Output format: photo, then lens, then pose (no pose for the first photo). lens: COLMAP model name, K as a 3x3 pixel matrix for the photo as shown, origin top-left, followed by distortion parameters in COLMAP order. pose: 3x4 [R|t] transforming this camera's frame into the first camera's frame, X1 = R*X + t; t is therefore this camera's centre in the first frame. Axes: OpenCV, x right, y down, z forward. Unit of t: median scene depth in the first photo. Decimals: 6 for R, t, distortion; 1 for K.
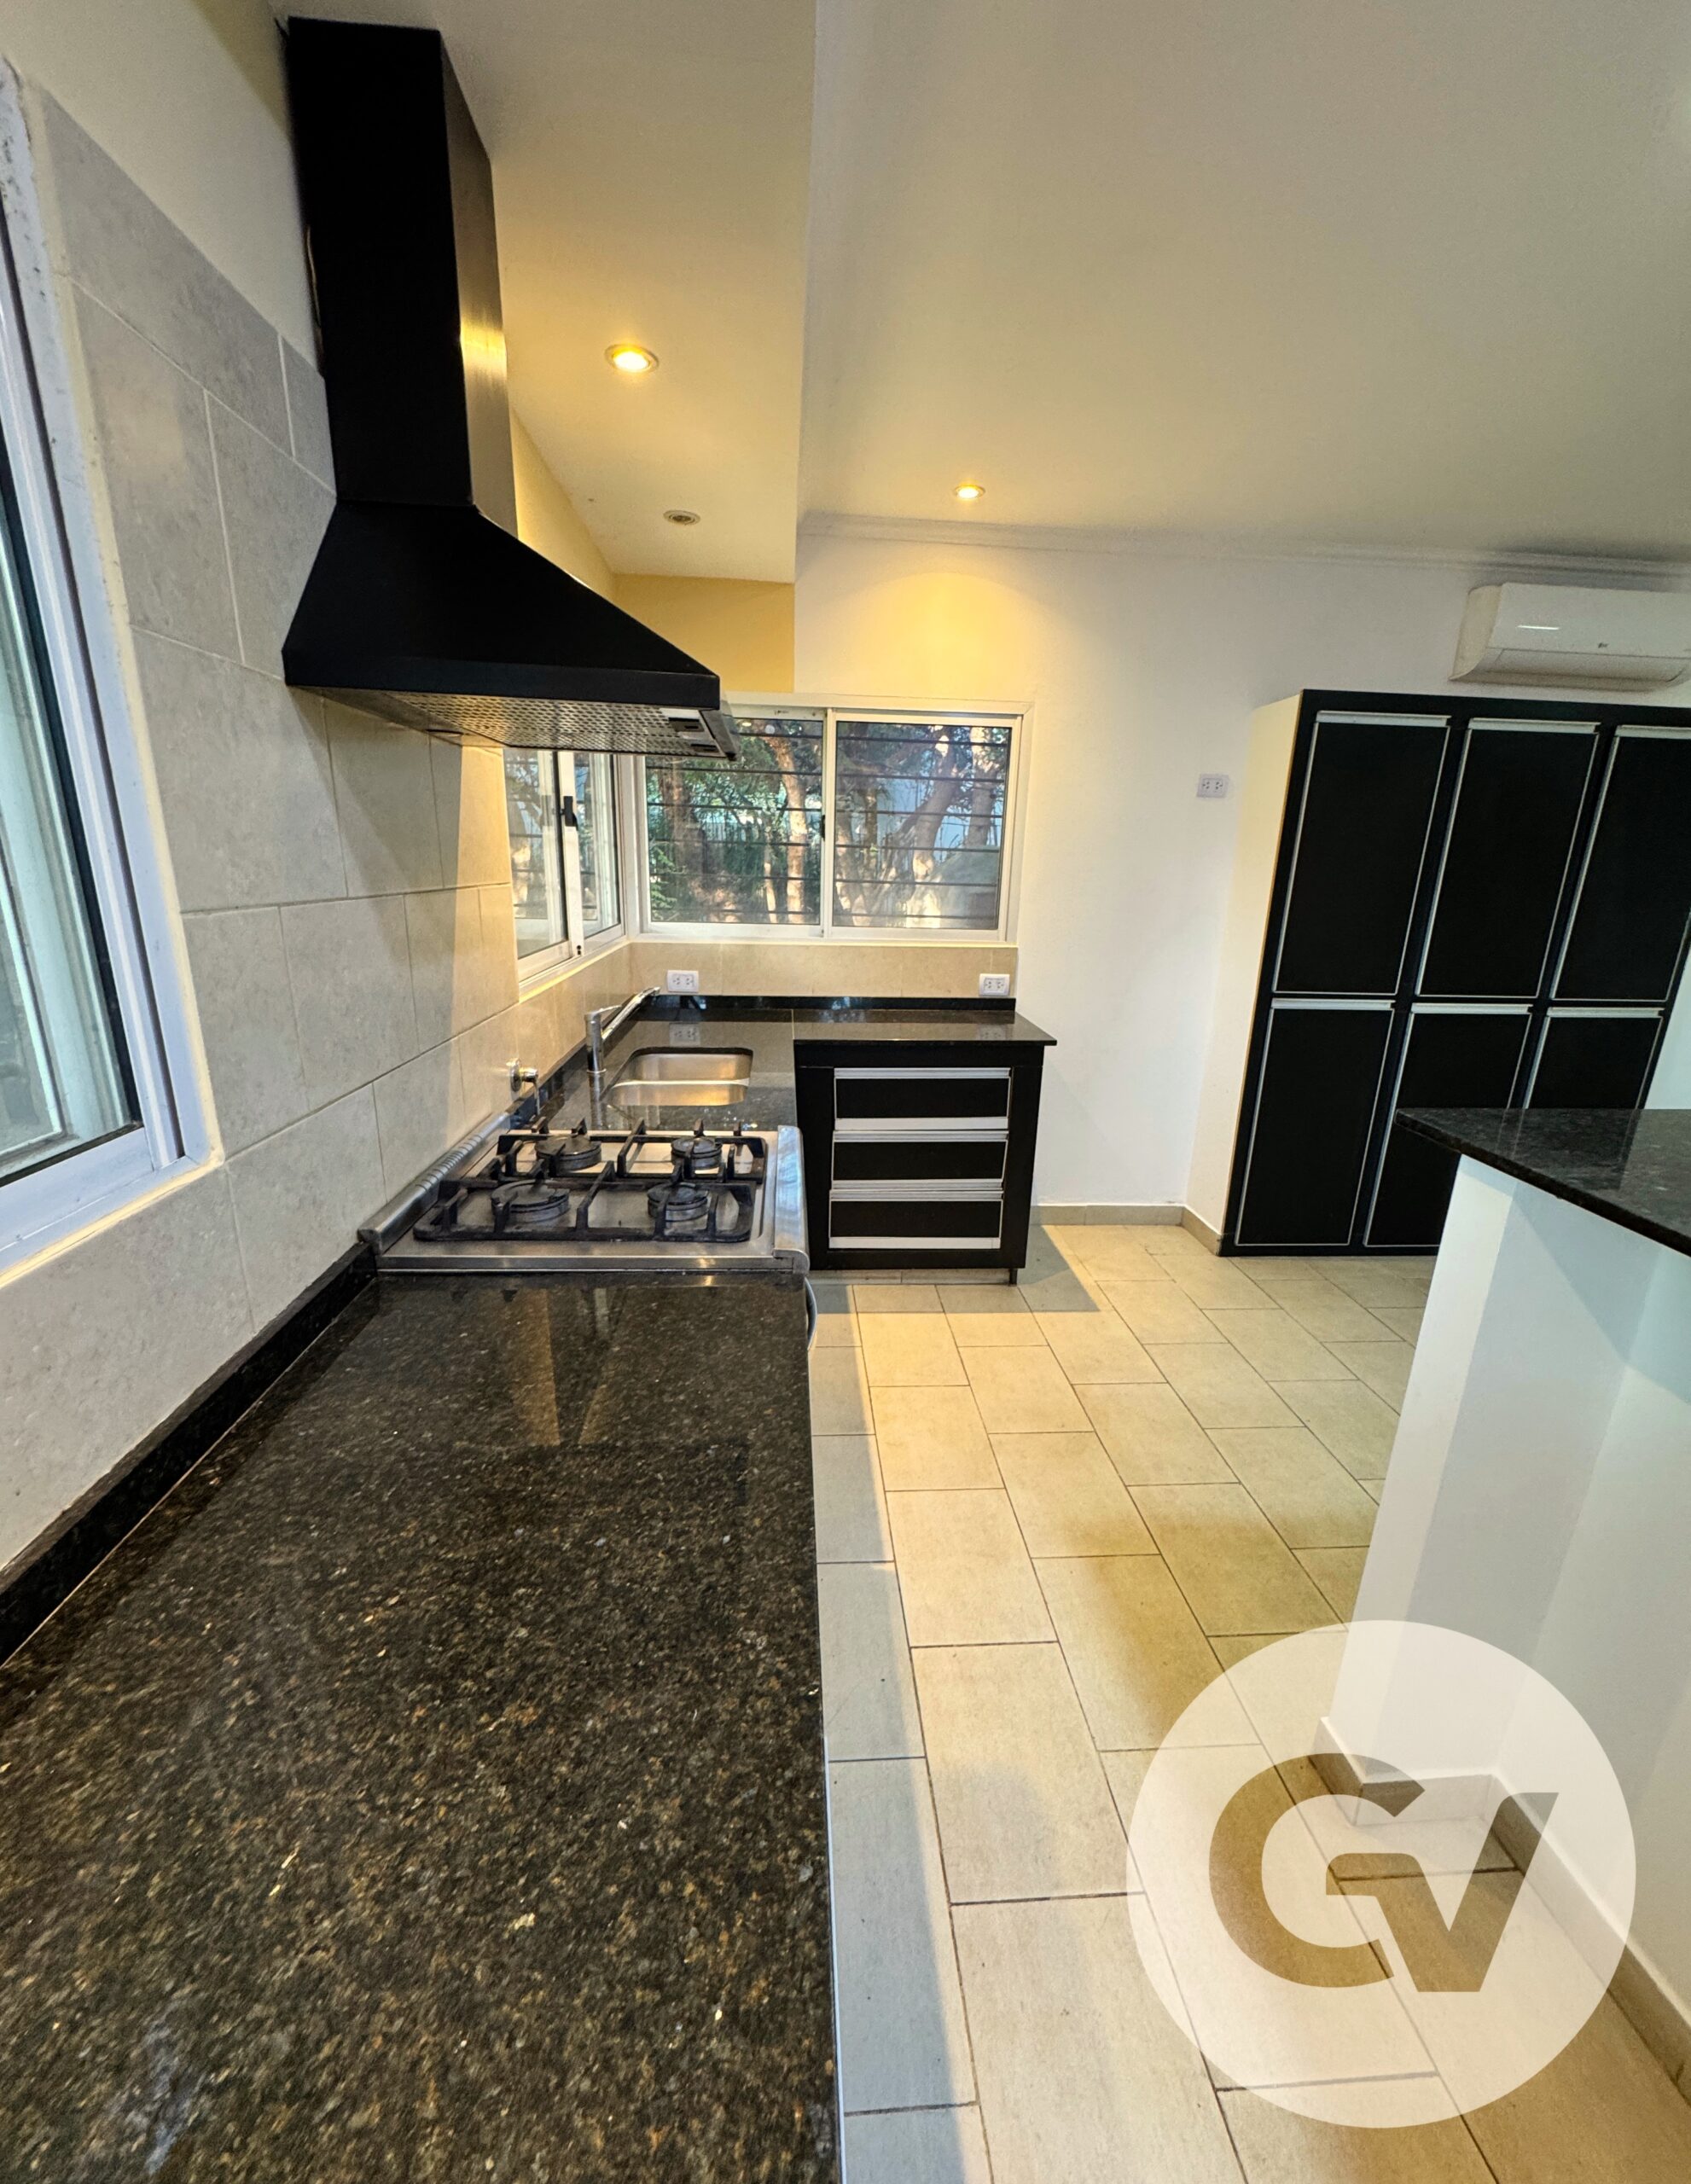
lens RADIAL K [[902.1, 0, 850.2], [0, 902.1, 1124.1], [0, 0, 1]] dist [-0.002018, 0.000056]
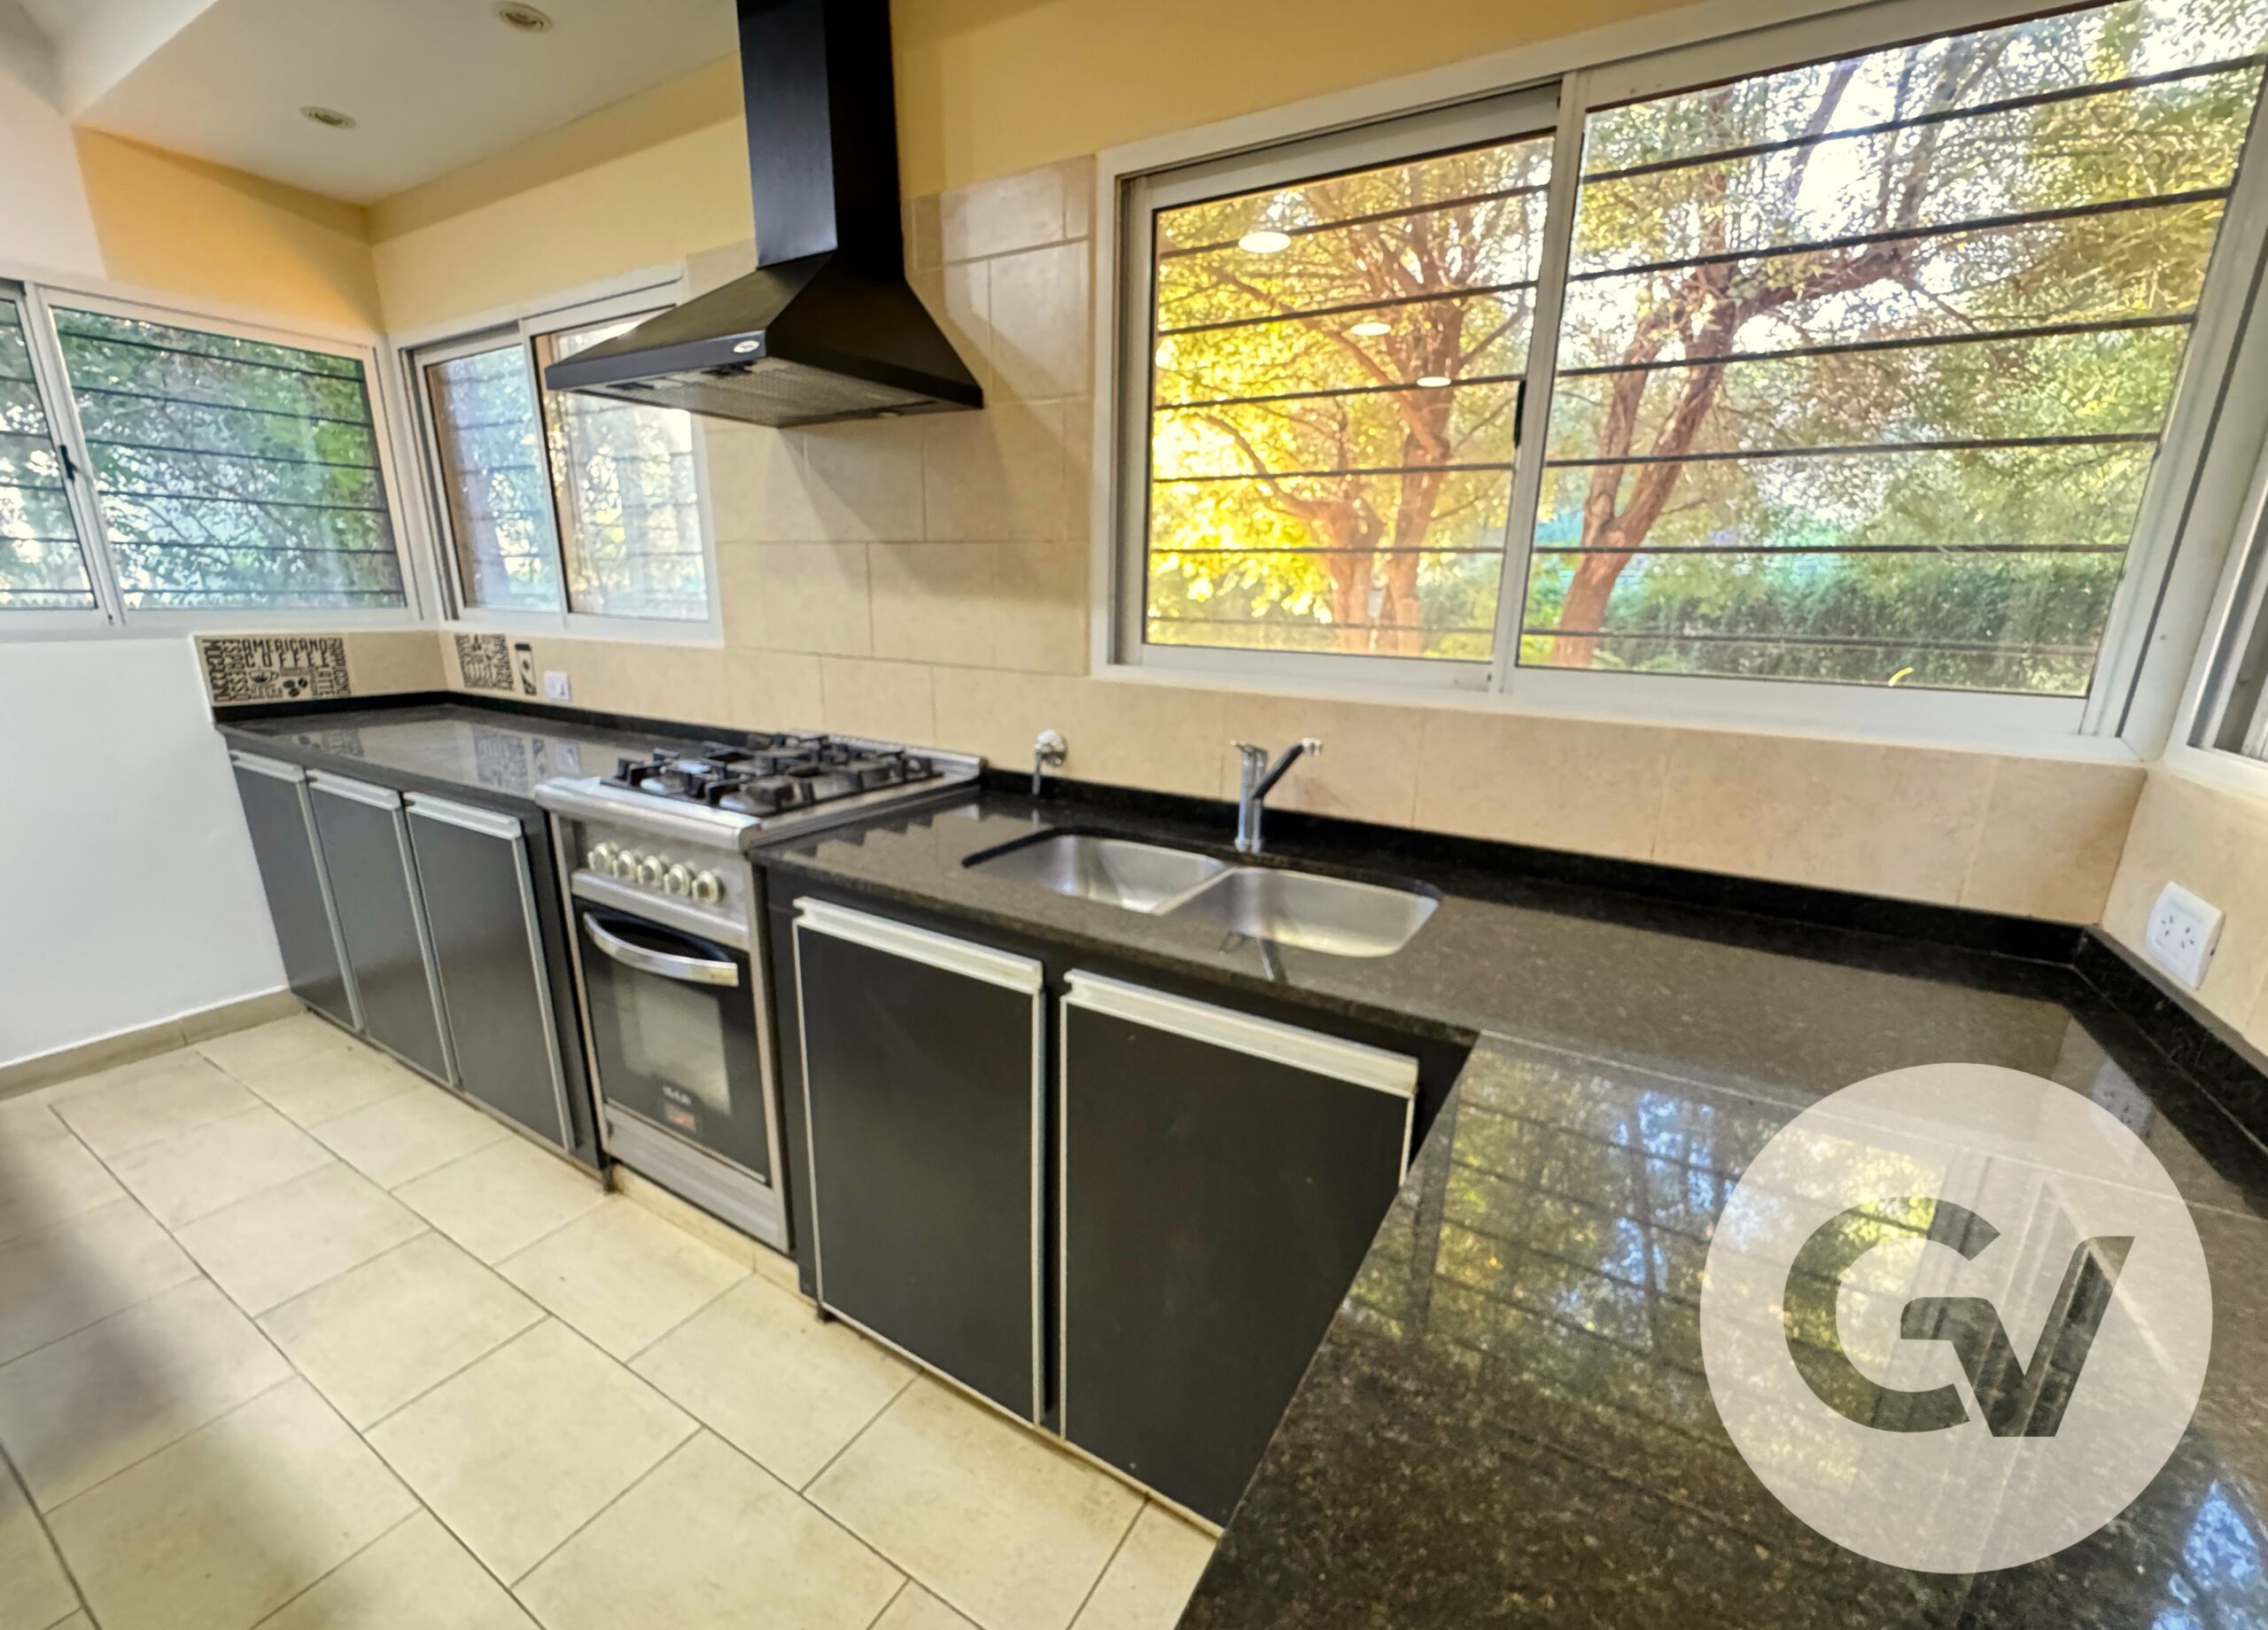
lens RADIAL K [[930.9, 0, 1136.9], [0, 930.9, 847.0], [0, 0, 1]] dist [-0.000842, -0.000114]
pose [[-0.562358, 0.184012, -0.806160, 0.244743], [-0.271475, 0.879800, 0.390195, -0.236134], [0.781060, 0.438282, -0.444808, 0.997240]]
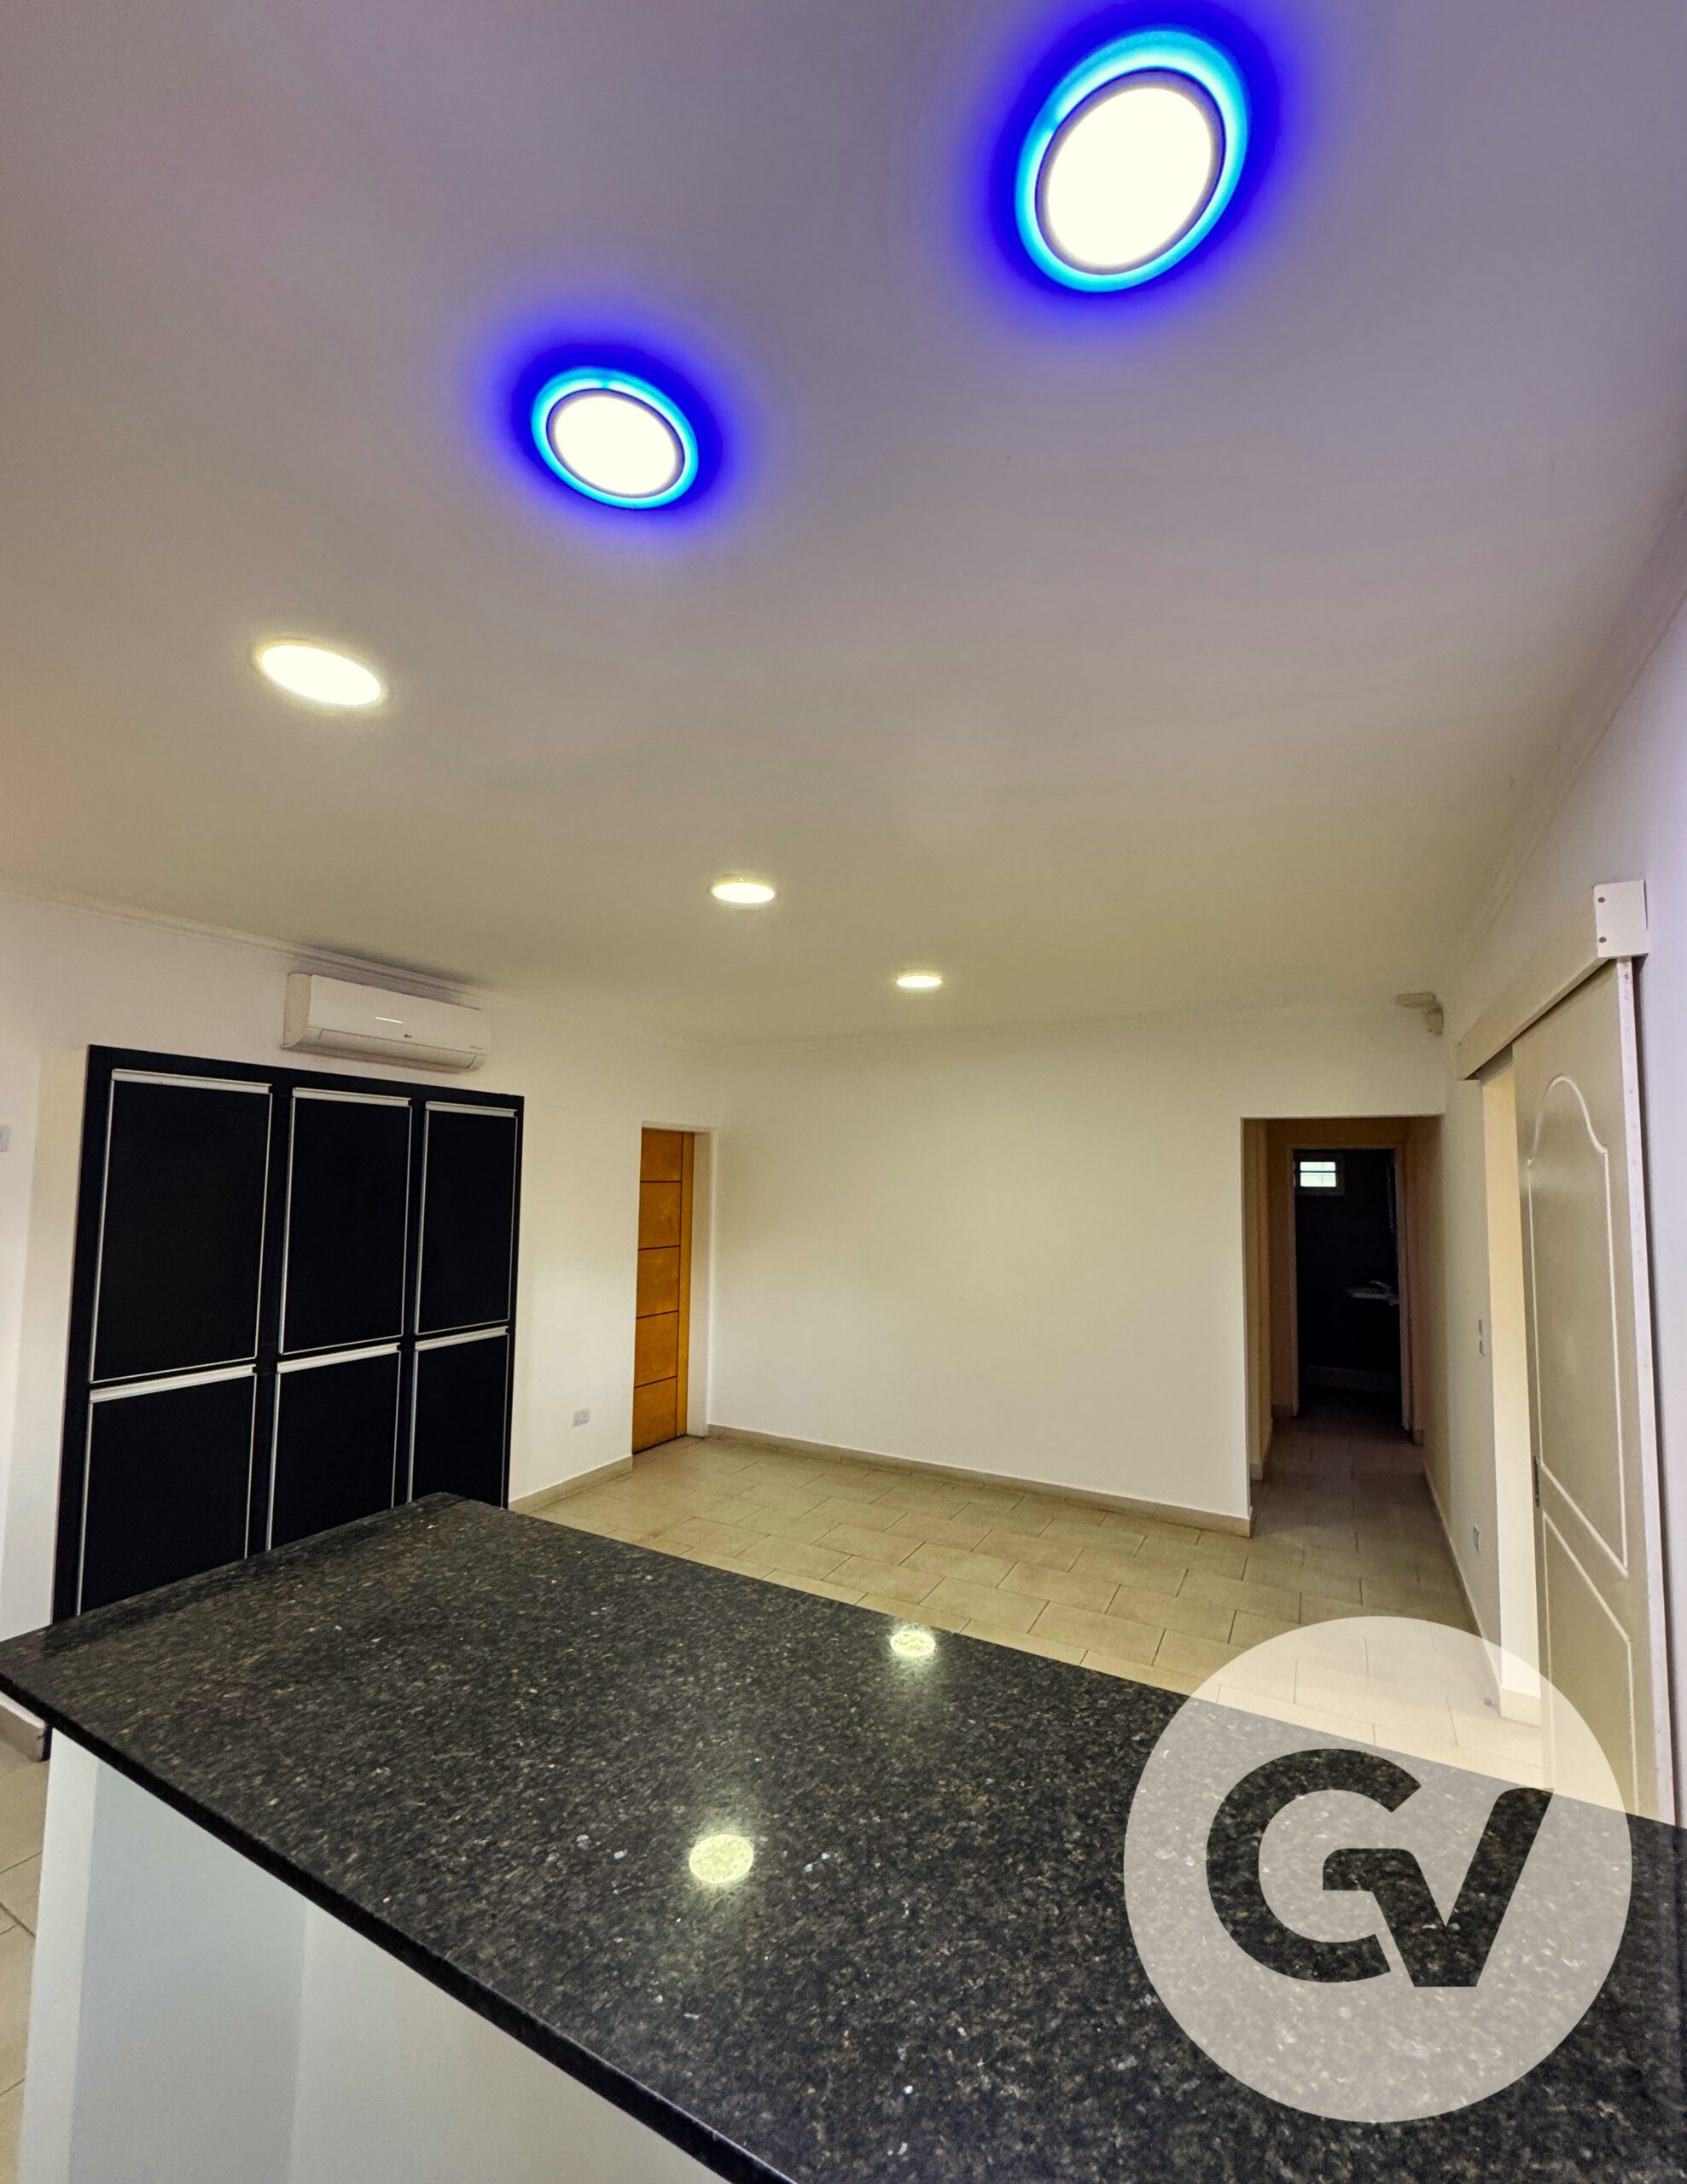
lens RADIAL K [[898.1, 0, 850.4], [0, 898.1, 1120.1], [0, 0, 1]] dist [-0.002181, 0.000003]
pose [[0.535157, 0.039138, 0.843846, 0.154874], [0.241026, 0.950328, -0.196933, -0.050600], [-0.809638, 0.308779, 0.499141, -0.040670]]
